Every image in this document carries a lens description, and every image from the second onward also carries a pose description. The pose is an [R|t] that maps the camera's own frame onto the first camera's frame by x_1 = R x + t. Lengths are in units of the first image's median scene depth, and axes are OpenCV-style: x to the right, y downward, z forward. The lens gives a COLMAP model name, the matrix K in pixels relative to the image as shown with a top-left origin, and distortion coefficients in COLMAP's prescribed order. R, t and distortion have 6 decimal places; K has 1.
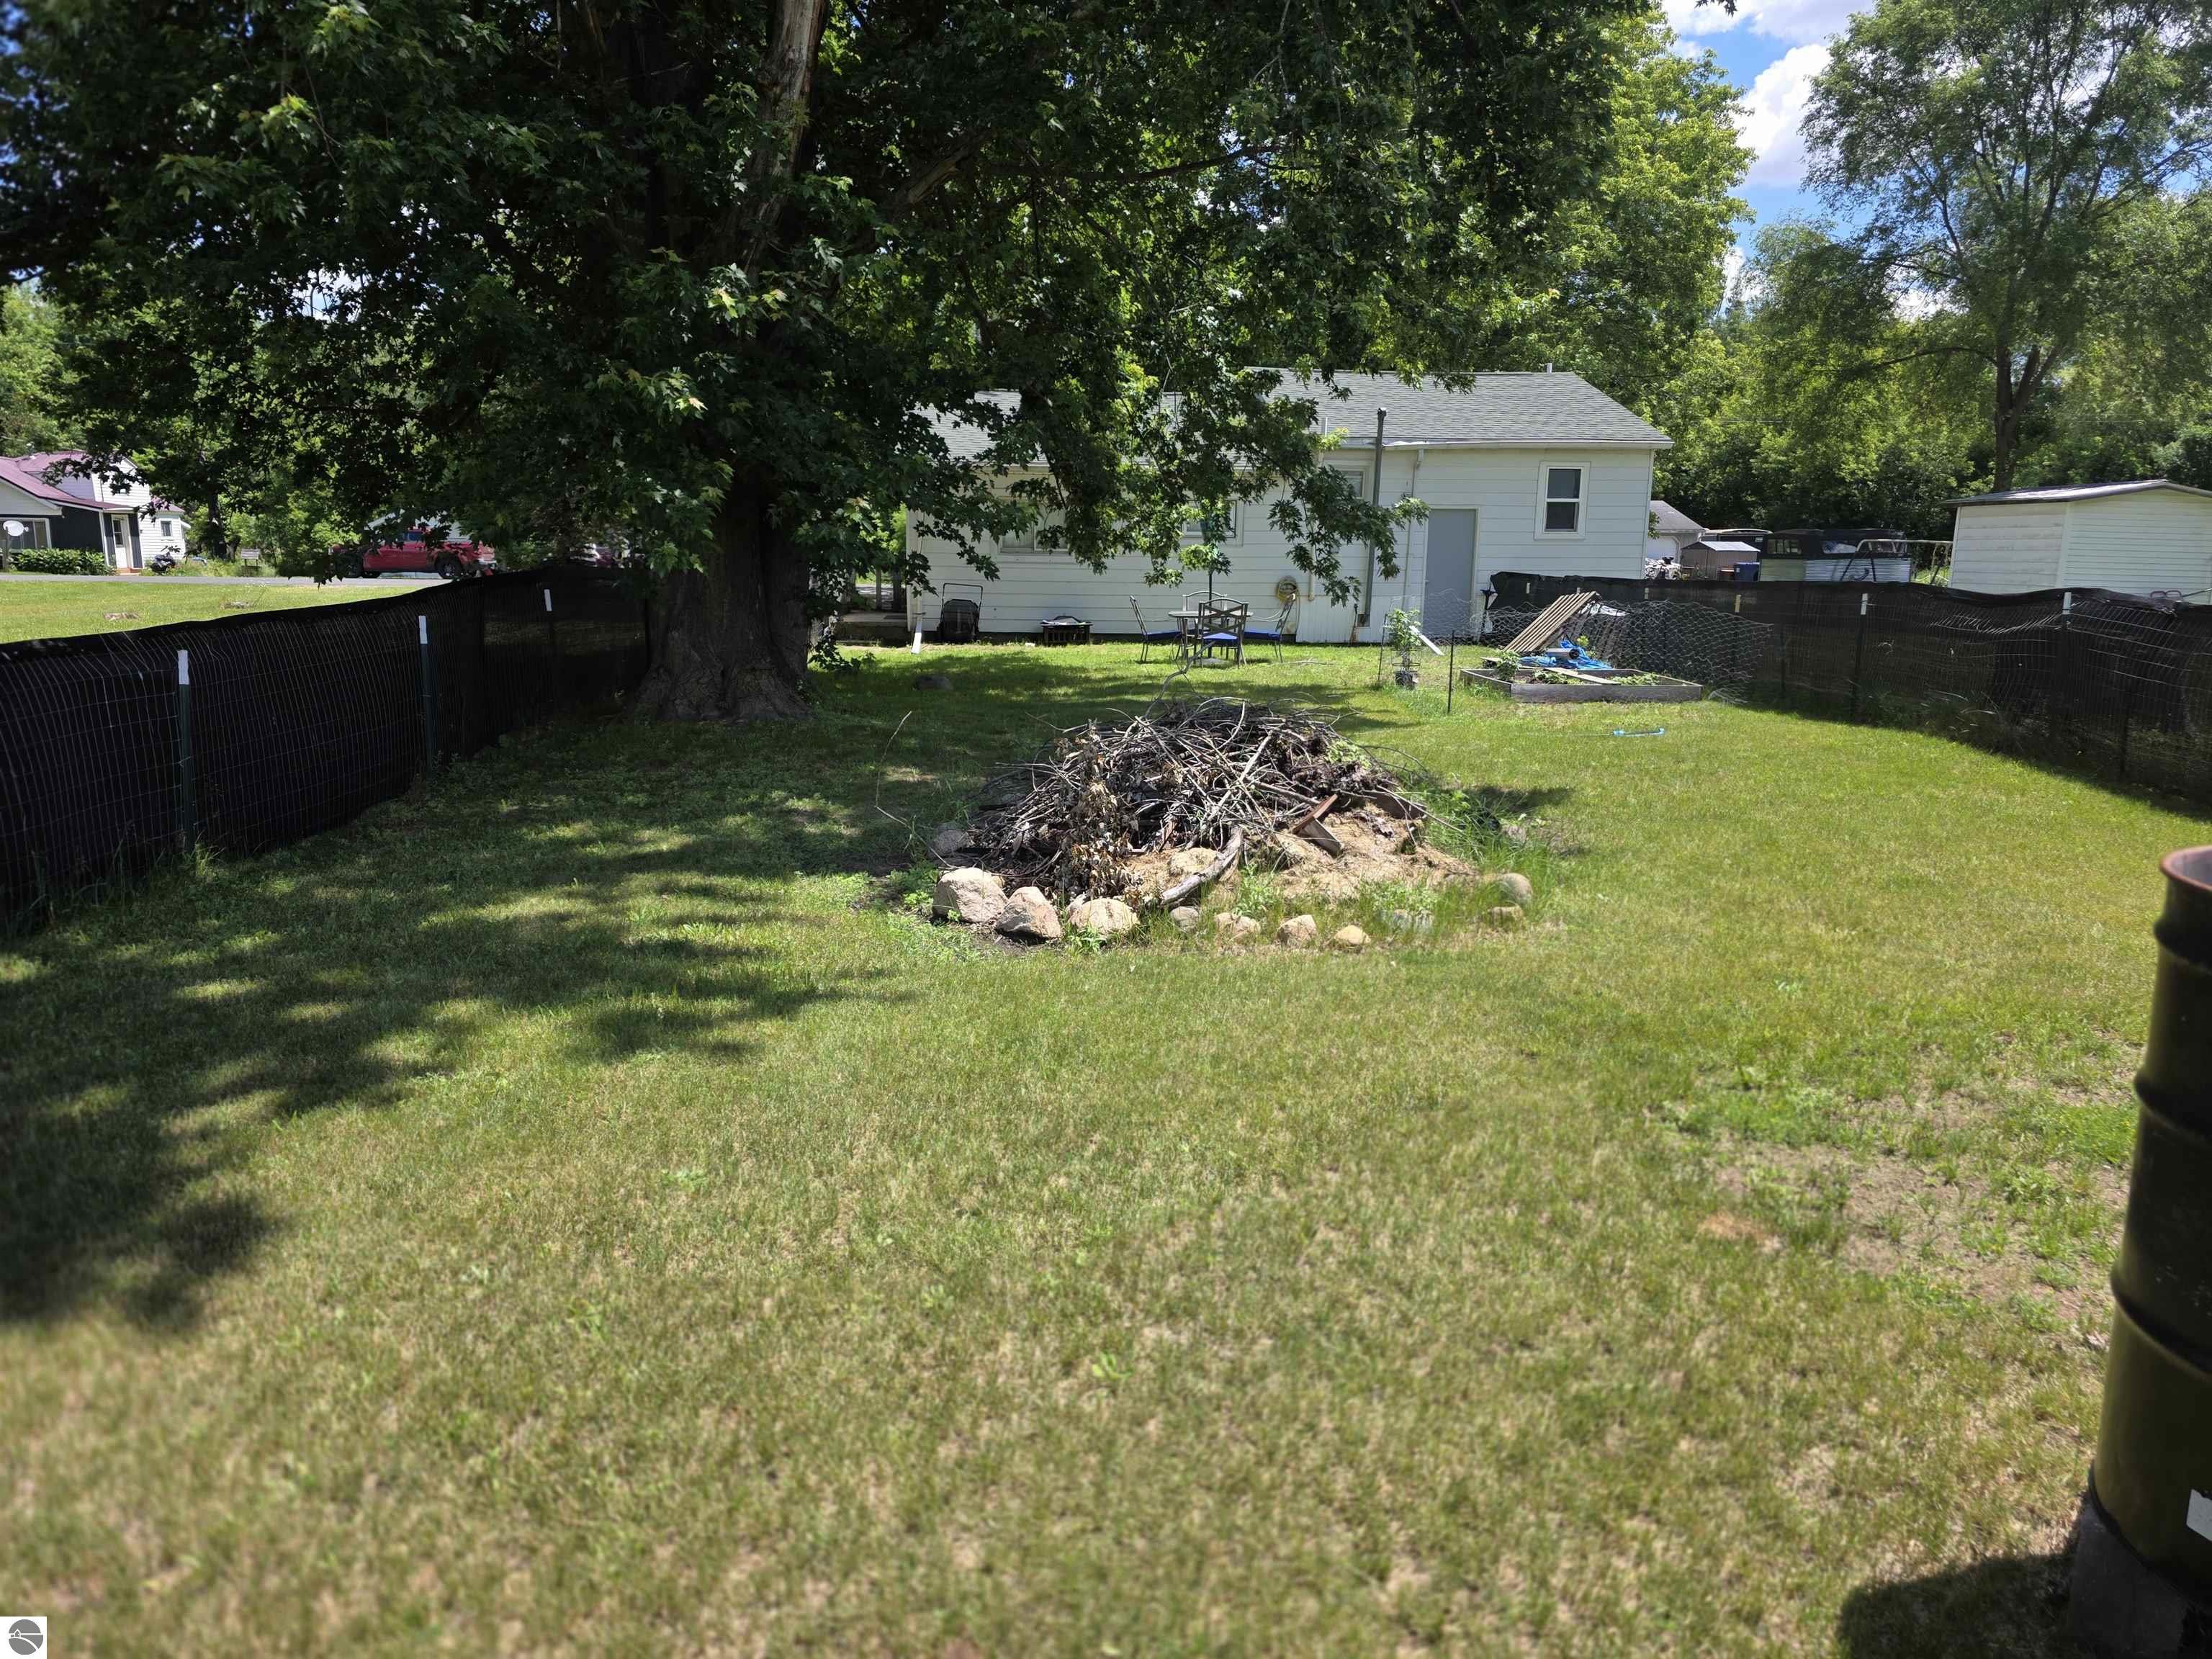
lens RADIAL K [[1497.8, 0, 1107.5], [0, 1497.8, 832.1], [0, 0, 1]] dist [0.031570, -0.003990]
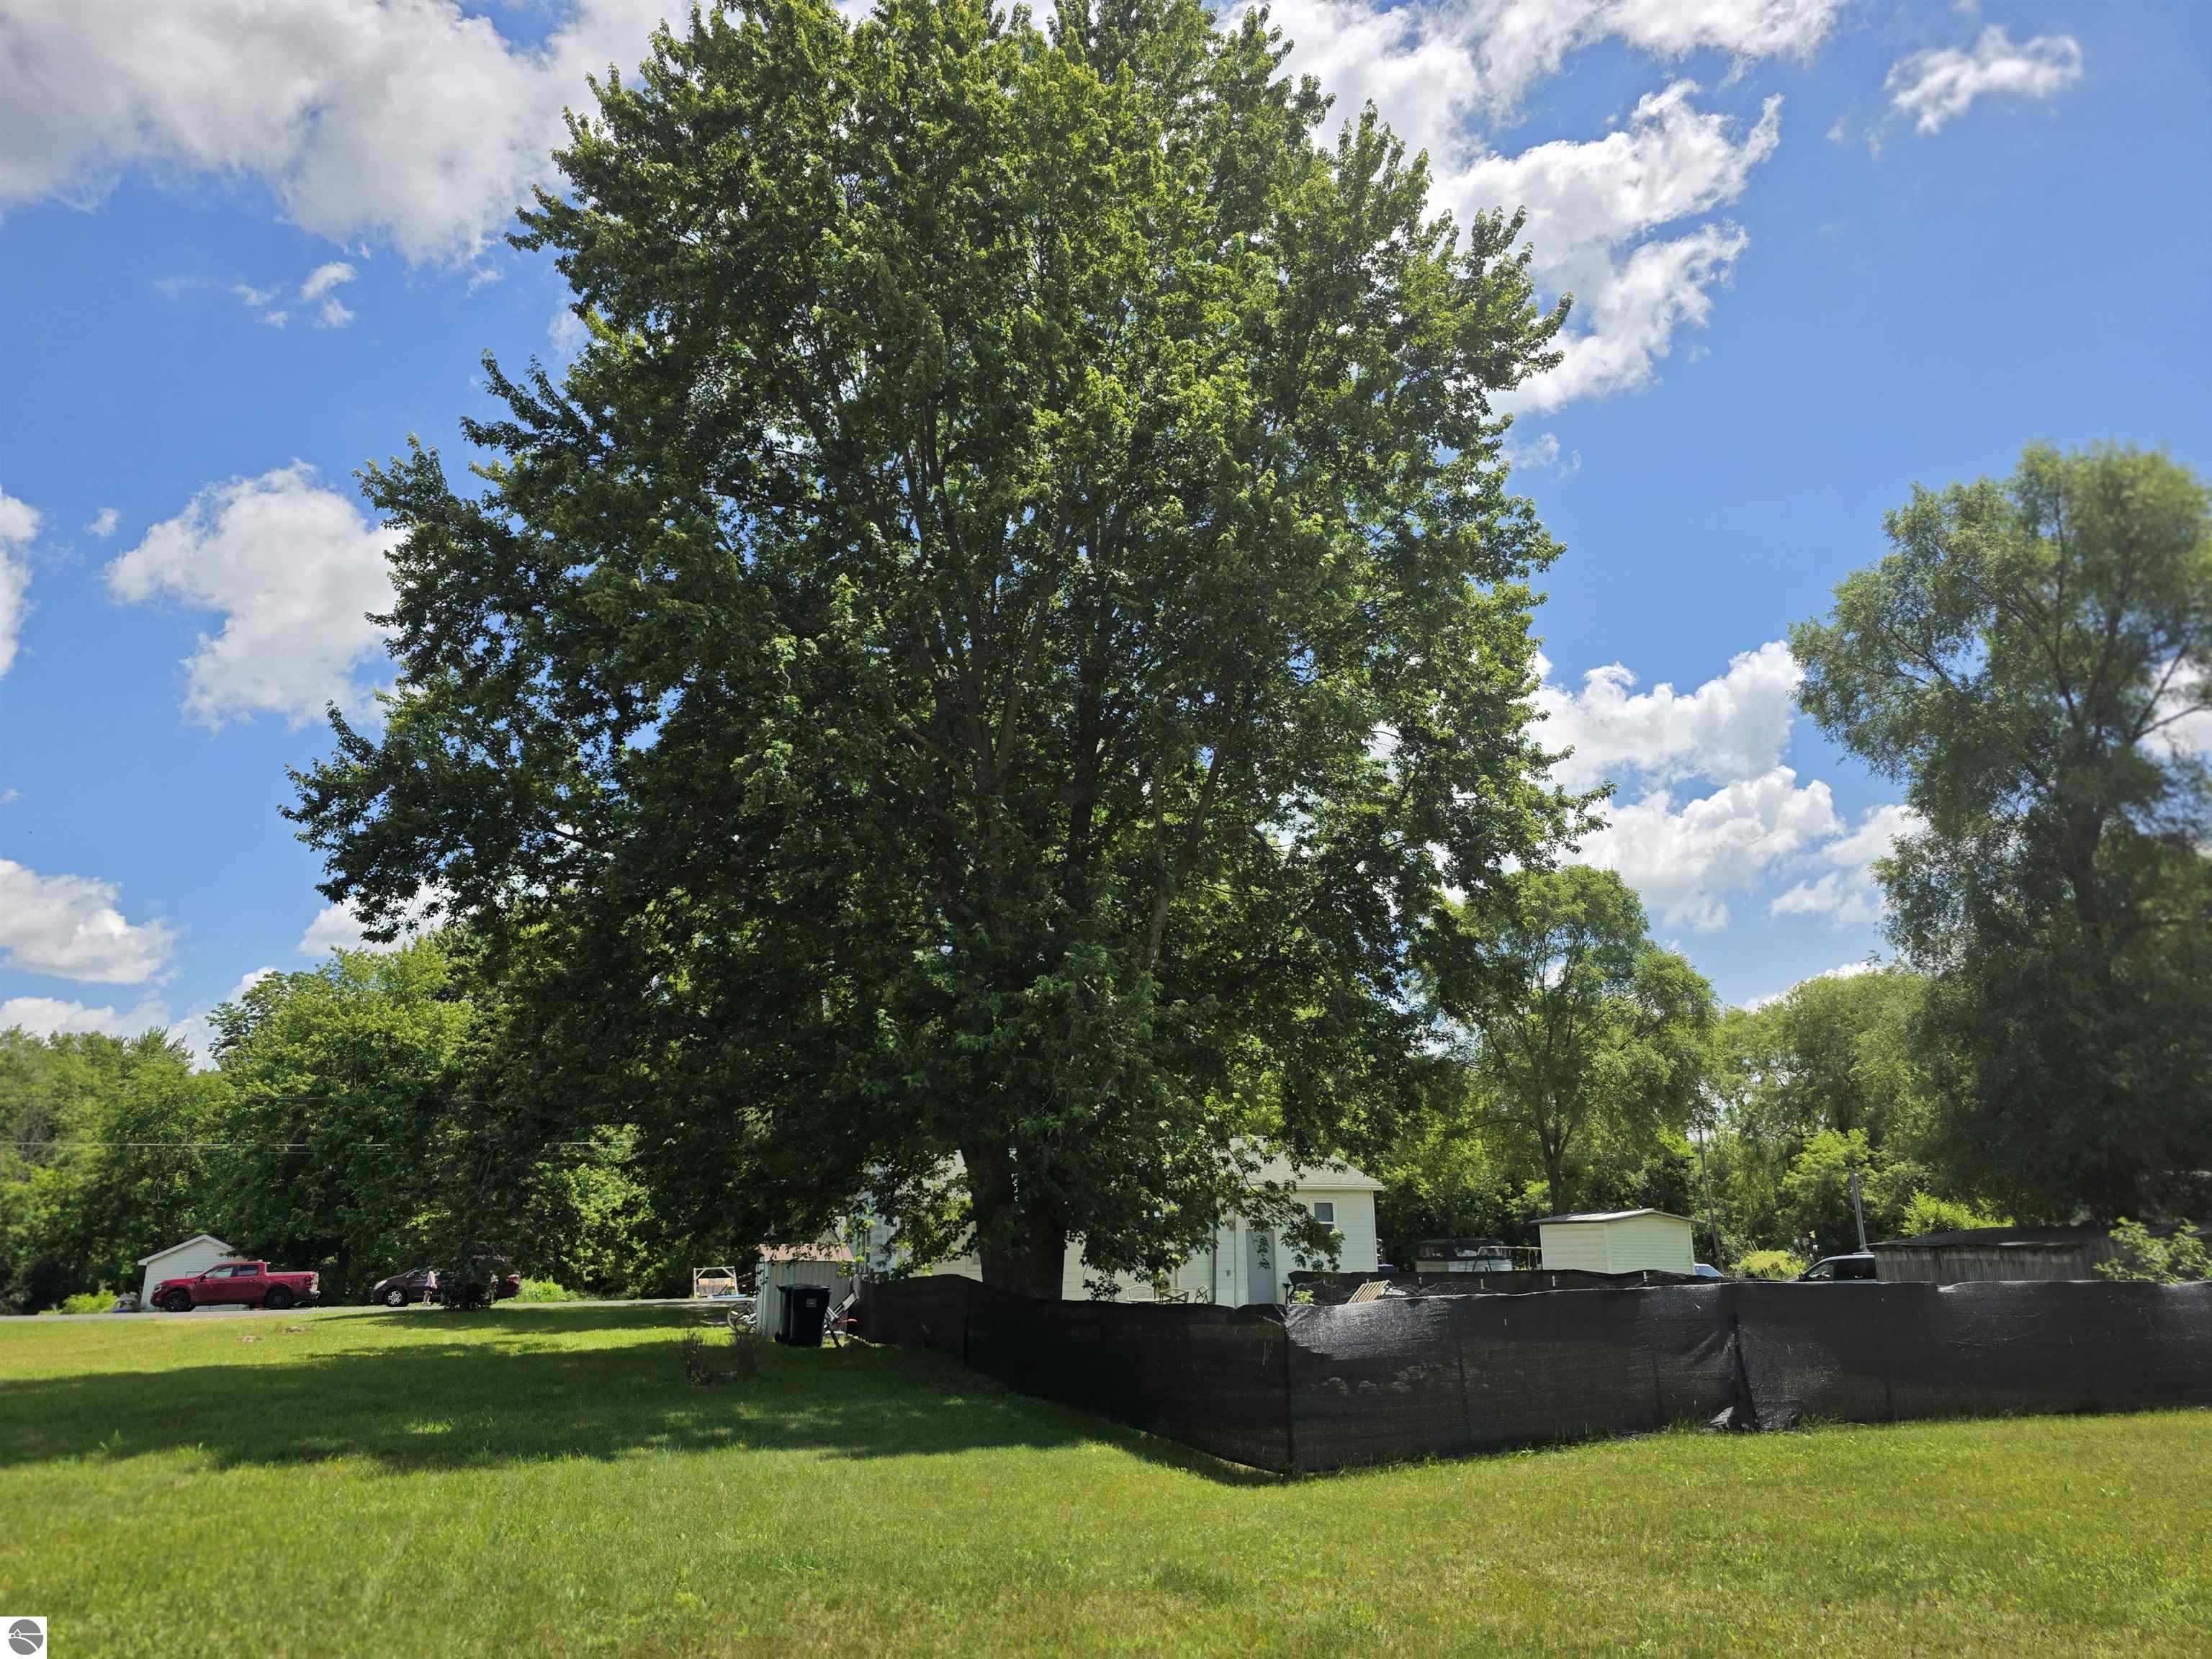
lens RADIAL K [[1497.8, 0, 1103.3], [0, 1497.8, 830.4], [0, 0, 1]] dist [0.031570, -0.003990]
pose [[0.964762, 0.056104, 0.257075, -0.267247], [0.065174, 0.895608, -0.440043, 0.066439], [-0.254926, 0.441291, 0.860392, -0.359759]]
